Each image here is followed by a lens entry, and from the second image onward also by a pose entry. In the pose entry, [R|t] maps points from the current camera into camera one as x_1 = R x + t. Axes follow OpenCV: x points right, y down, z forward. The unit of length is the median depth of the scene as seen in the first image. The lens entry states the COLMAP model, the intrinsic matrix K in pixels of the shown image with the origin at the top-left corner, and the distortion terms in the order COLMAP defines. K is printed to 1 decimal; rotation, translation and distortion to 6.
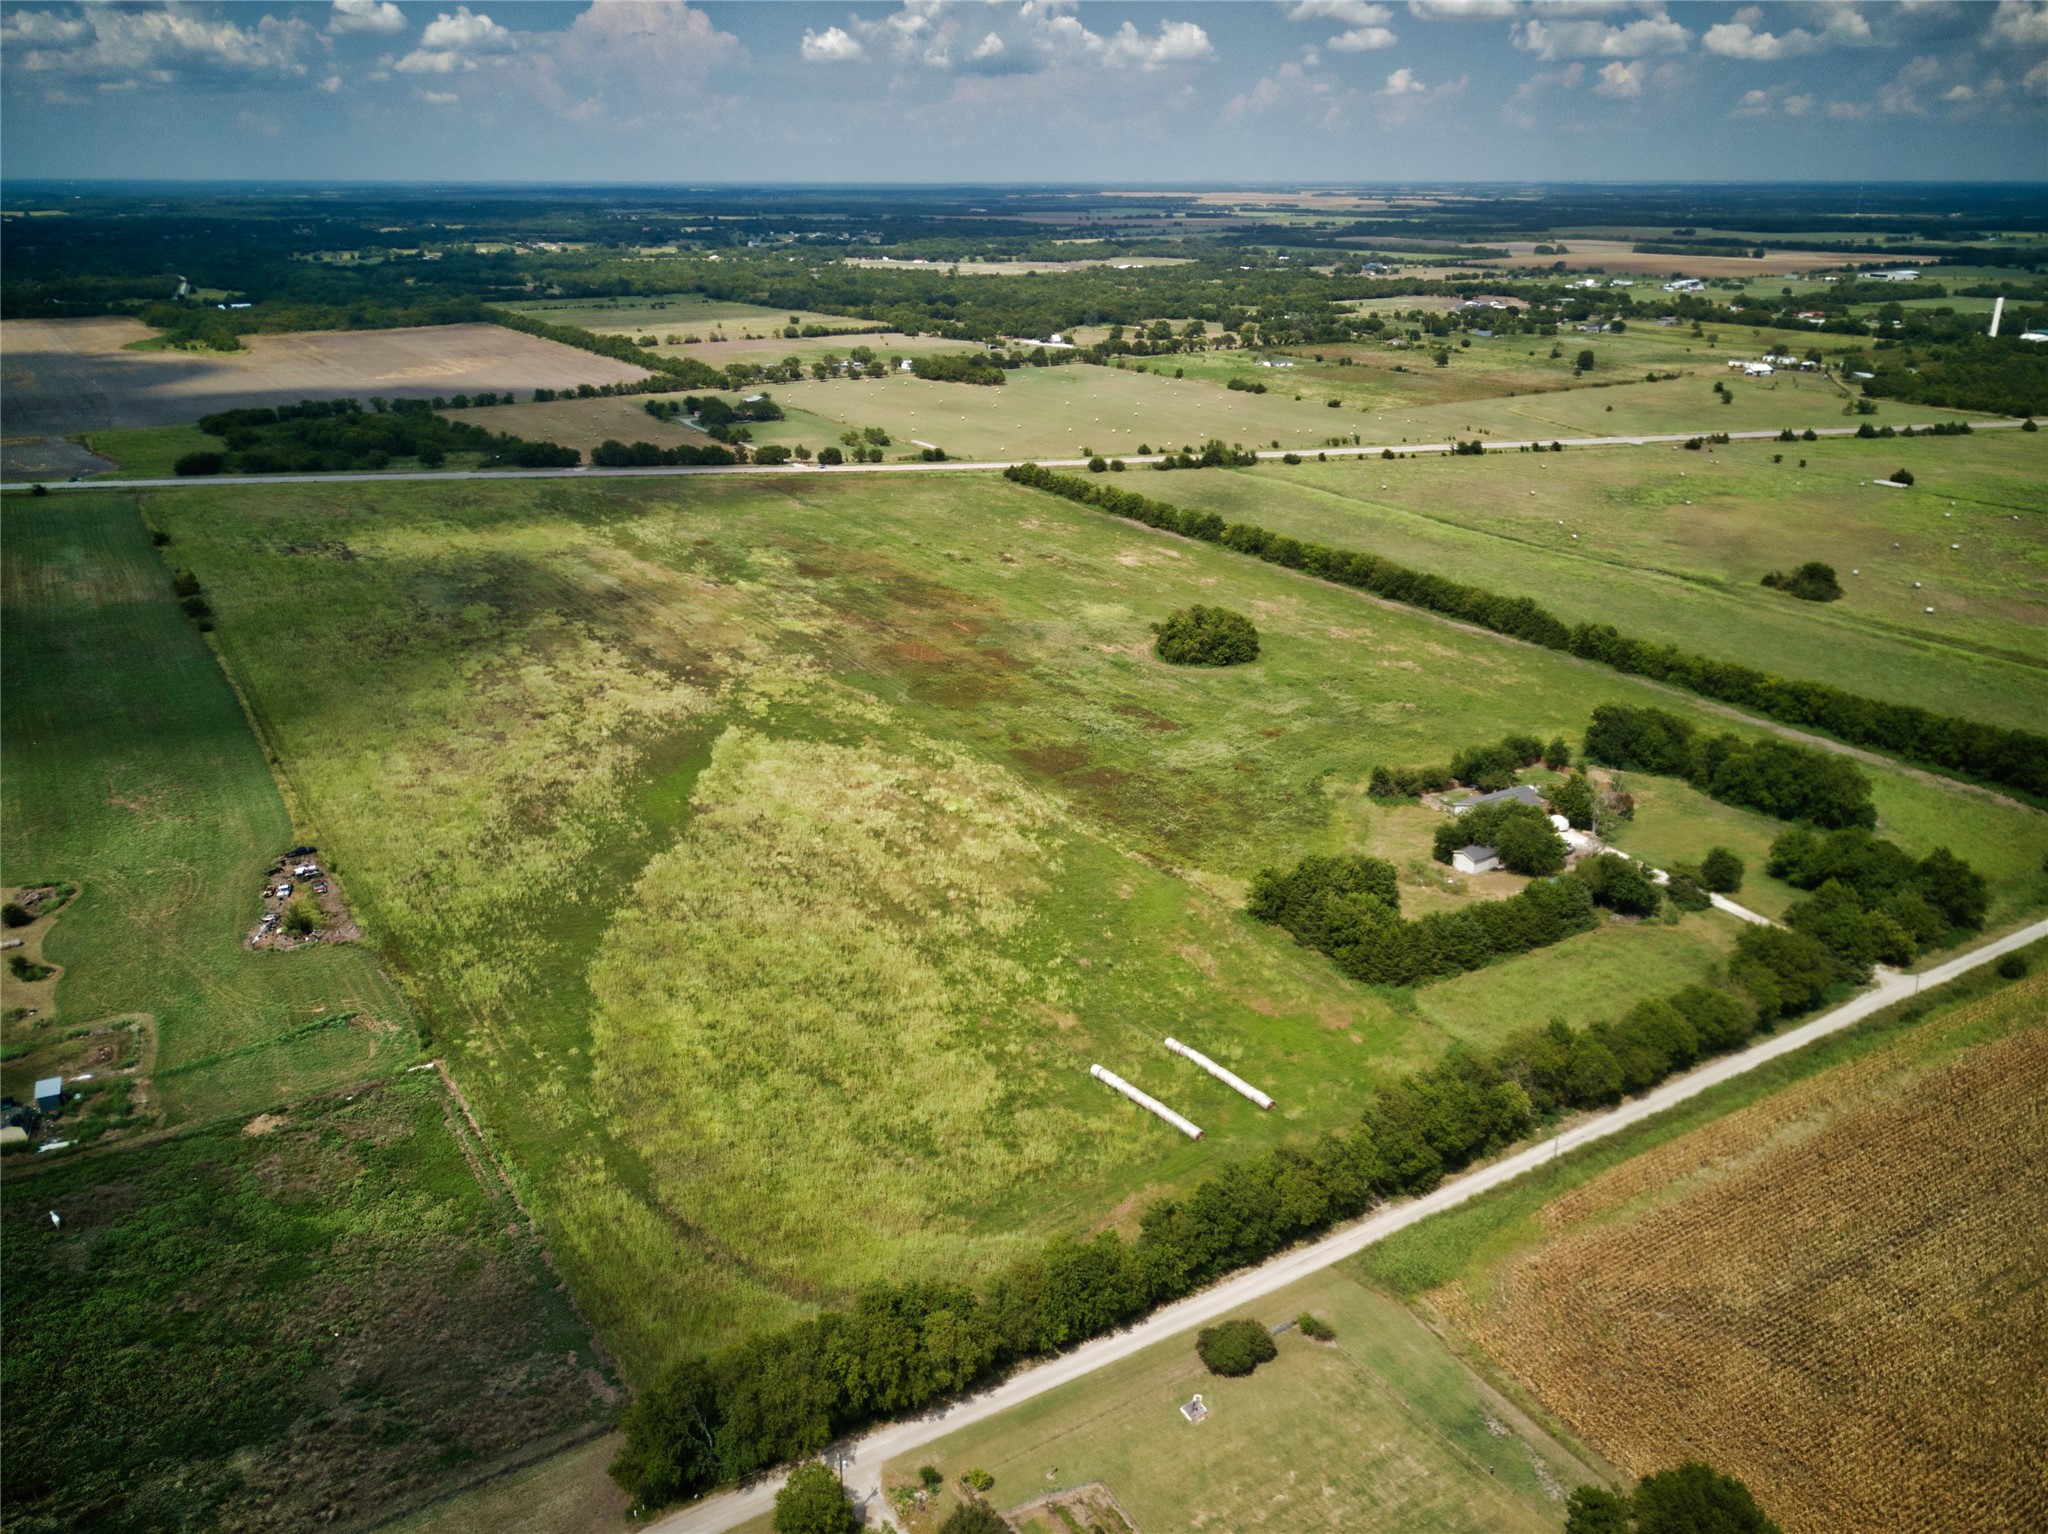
lens RADIAL K [[1524.8, 0, 1024.0], [0, 1524.8, 767.0], [0, 0, 1]] dist [0.165225, -0.257827]
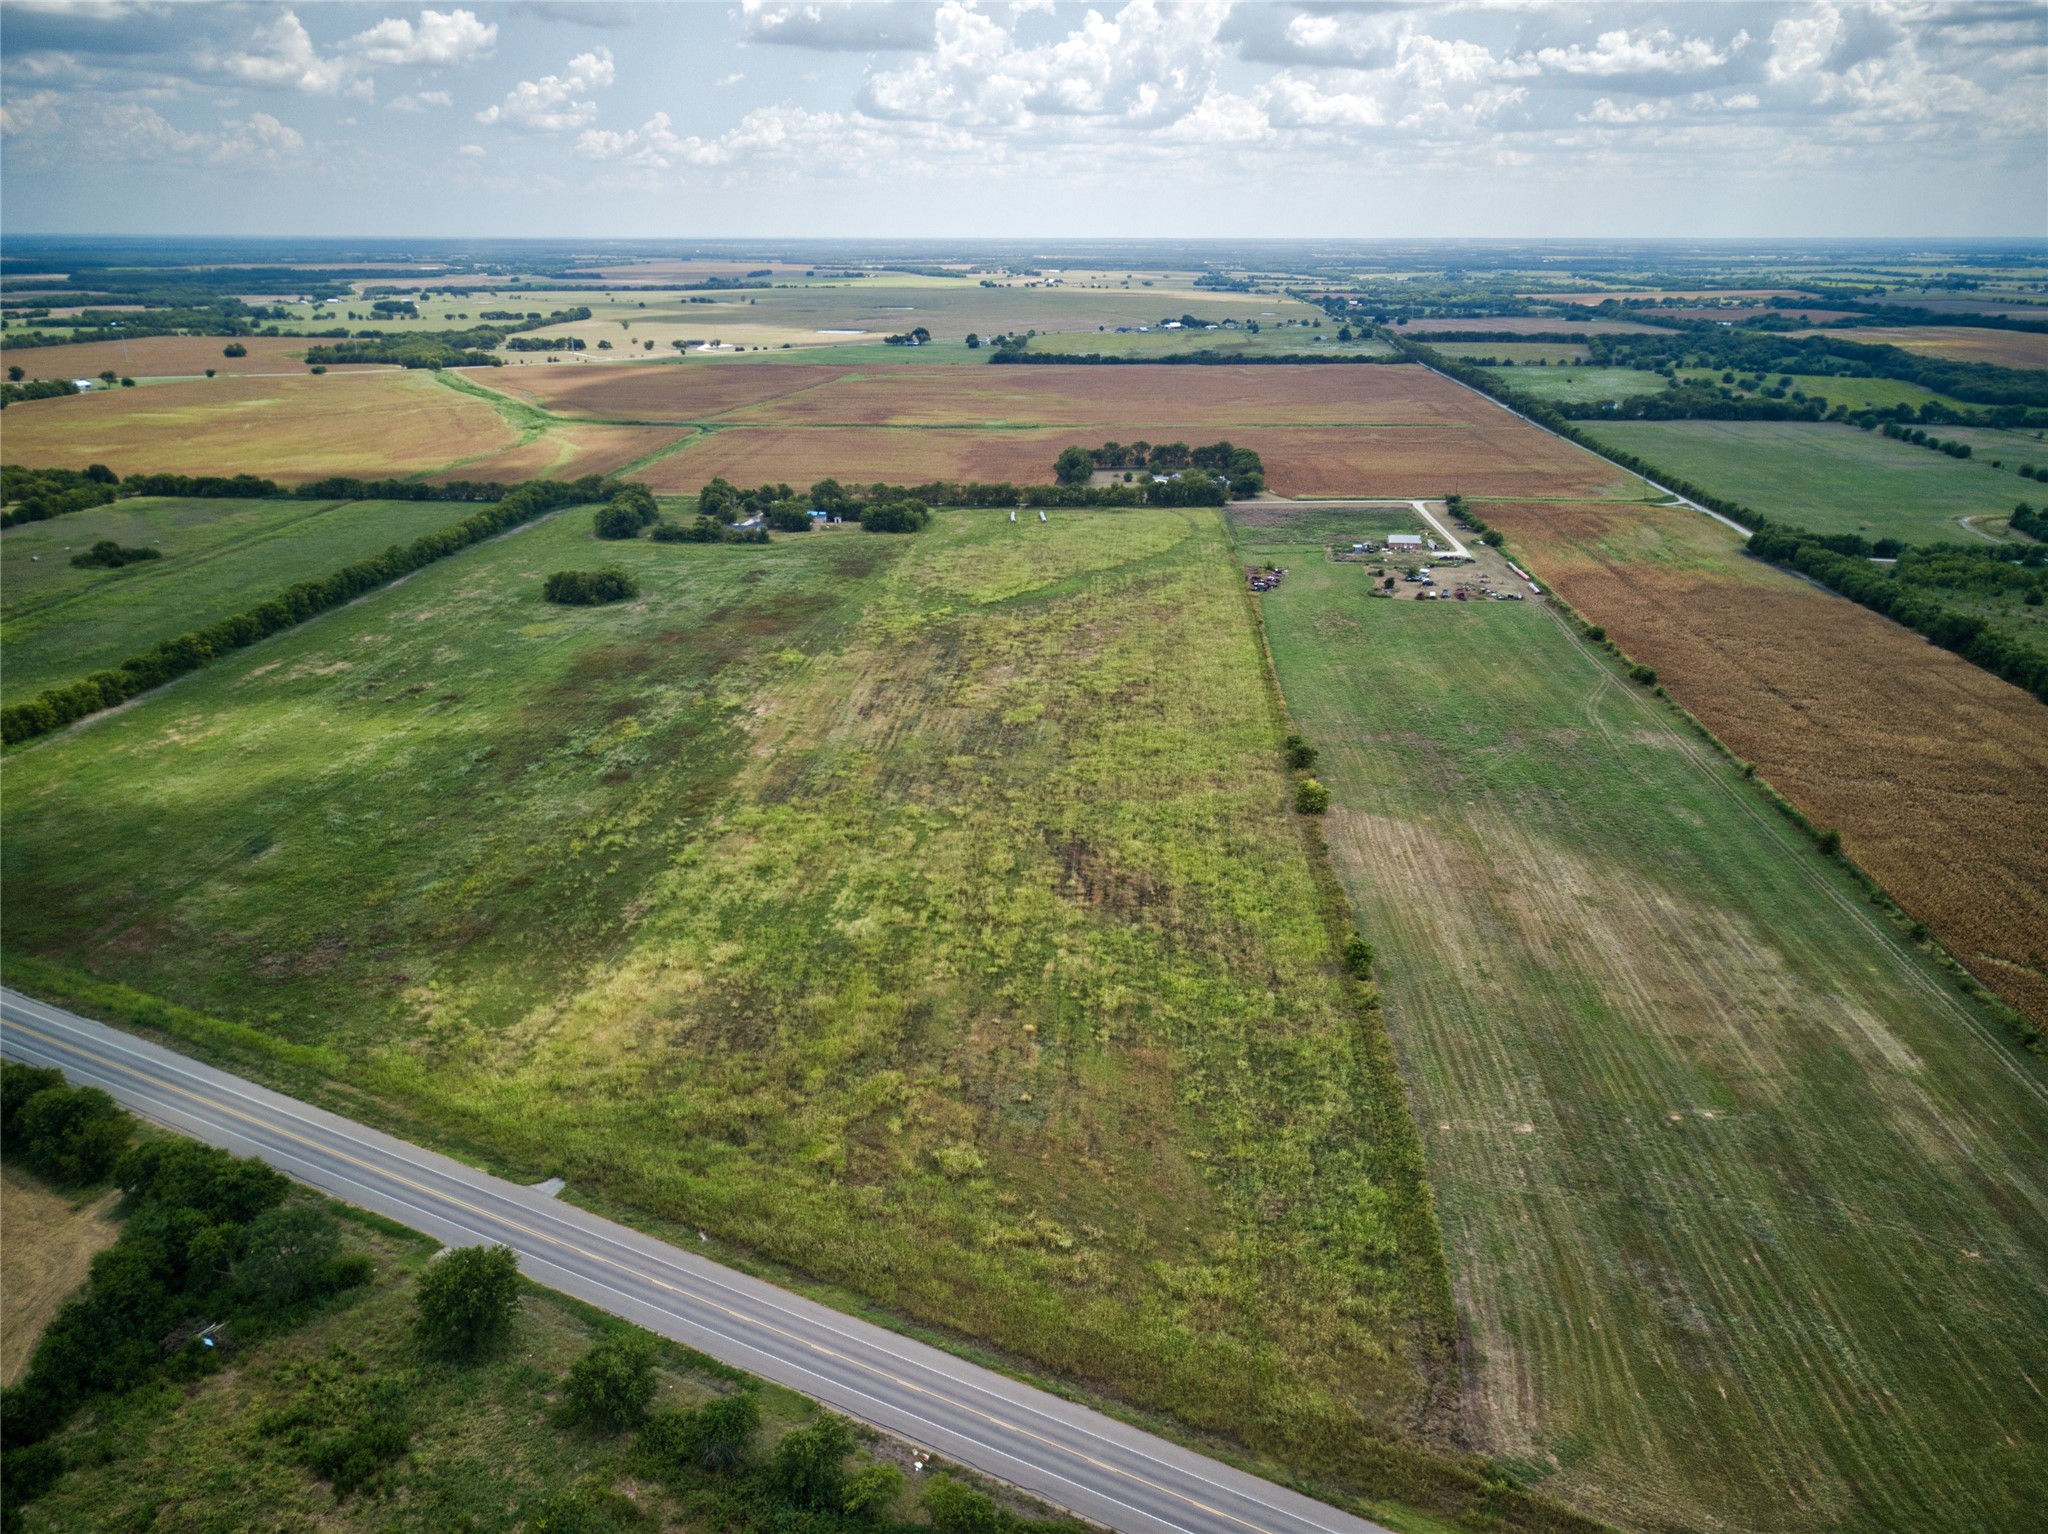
lens RADIAL K [[1553.8, 0, 1059.4], [0, 1553.8, 764.9], [0, 0, 1]] dist [0.008585, -0.000482]
pose [[-0.830428, -0.185850, 0.525213, -1.063955], [0.195167, 0.785940, 0.586693, -0.756826], [-0.521822, 0.589710, -0.616395, 1.974553]]
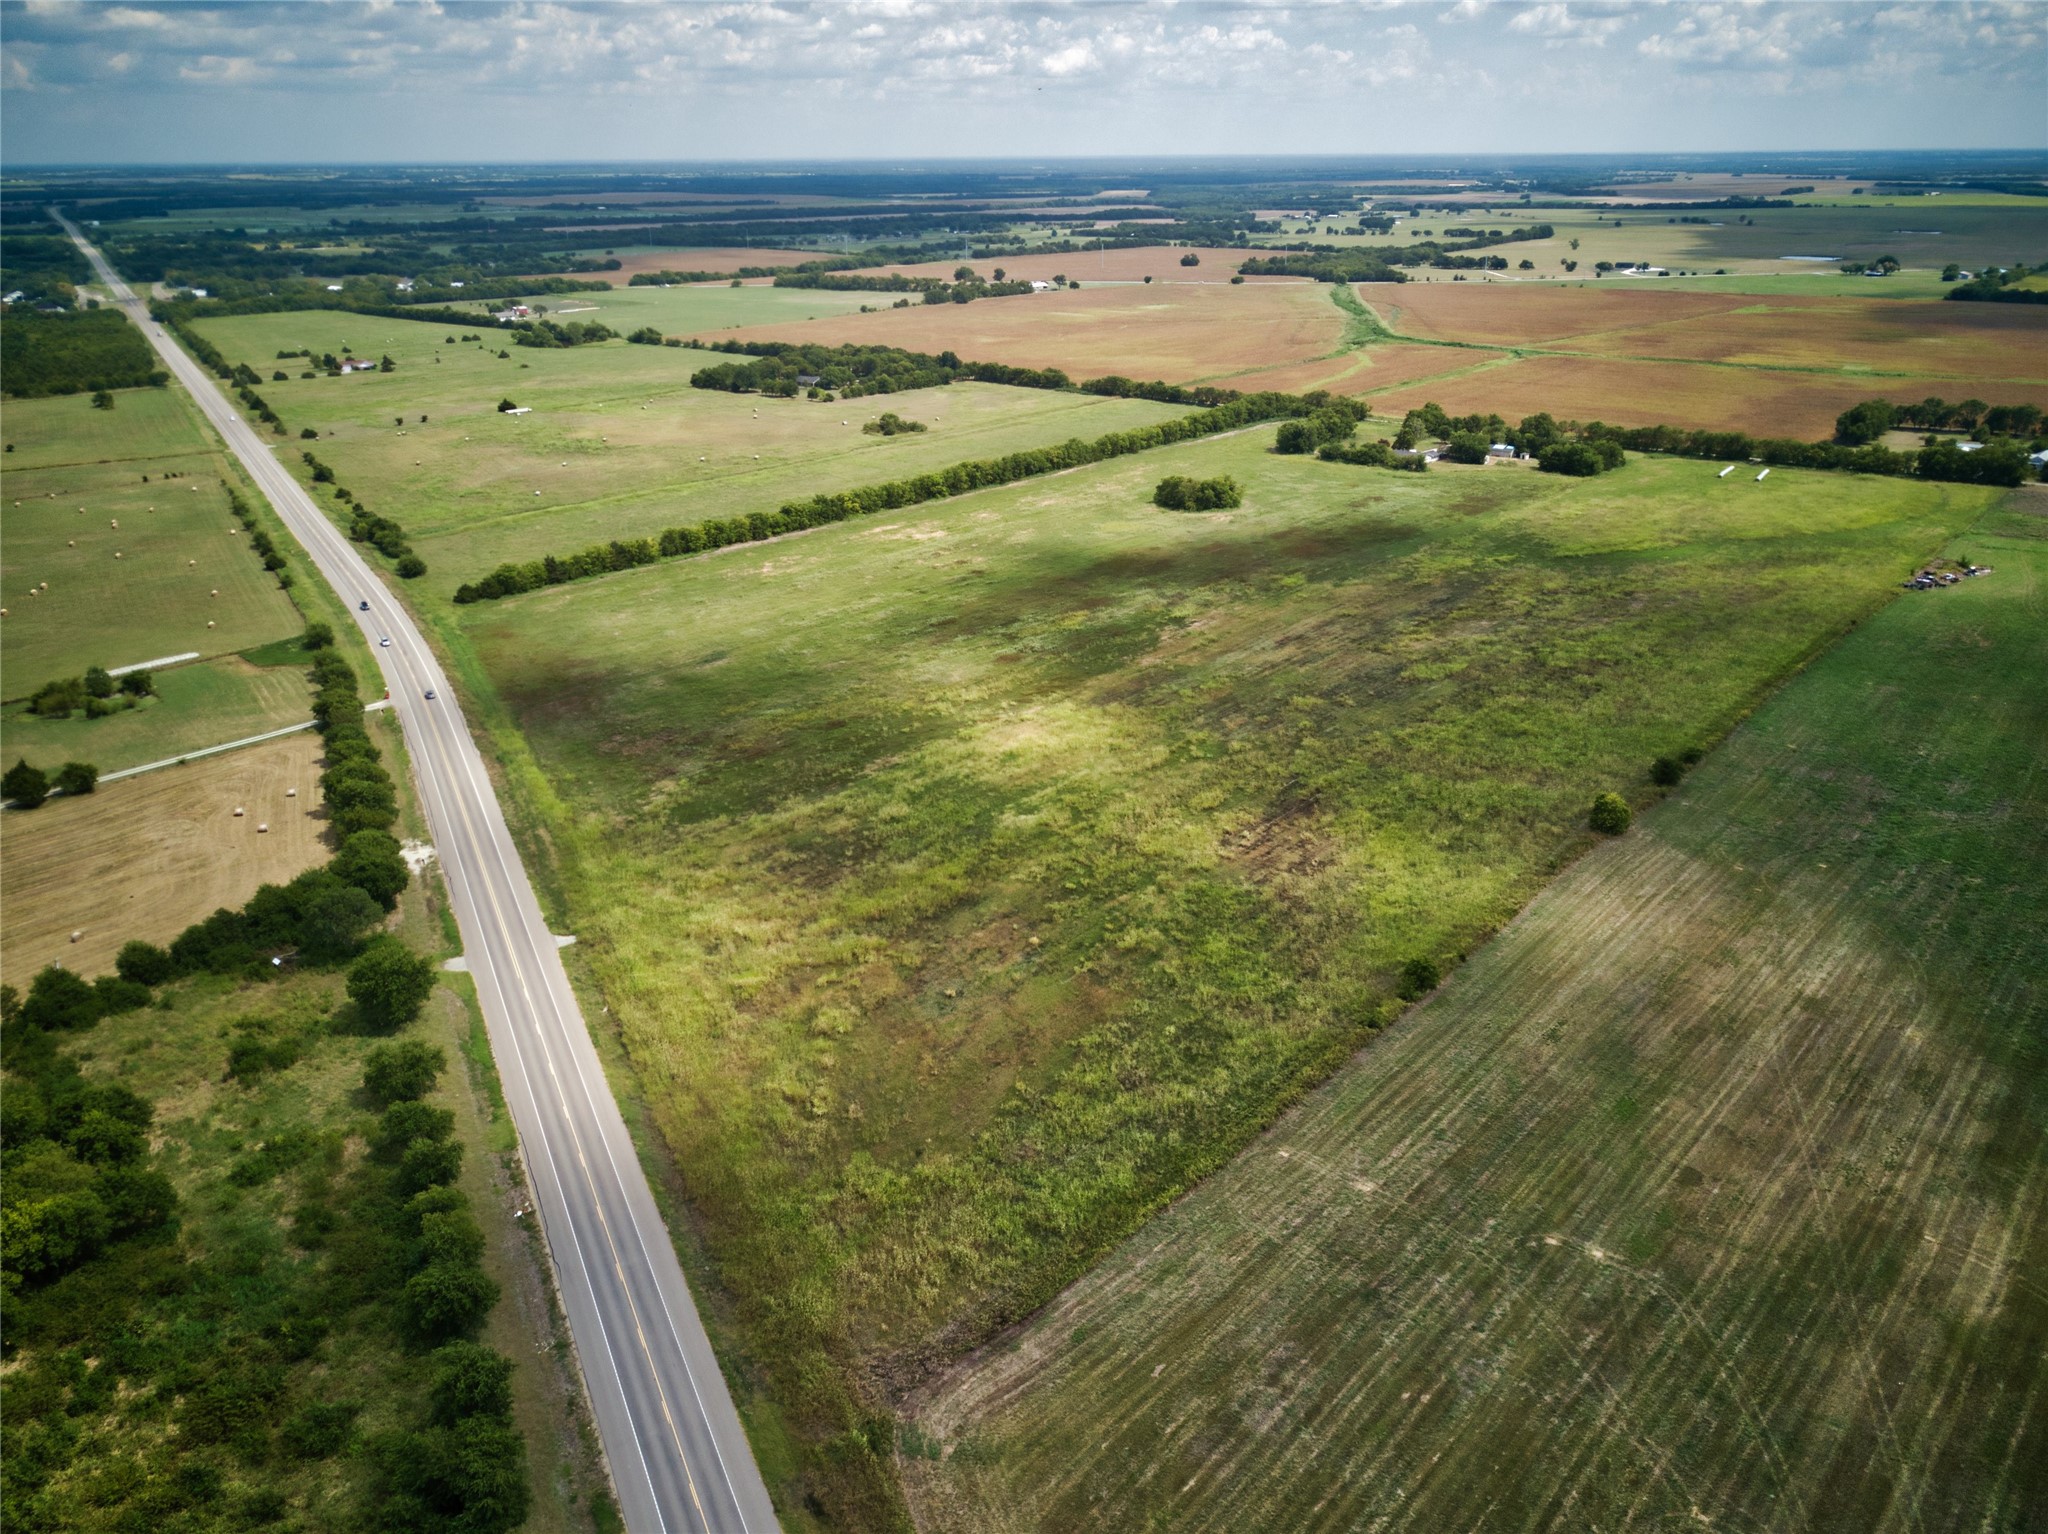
lens RADIAL K [[1606.7, 0, 1024.0], [0, 1606.7, 767.0], [0, 0, 1]] dist [0.006333, -0.001710]
pose [[-0.339752, -0.338126, 0.877633, -1.306824], [0.343488, 0.824074, 0.450463, -0.650832], [-0.875548, 0.454502, -0.163839, 1.714372]]
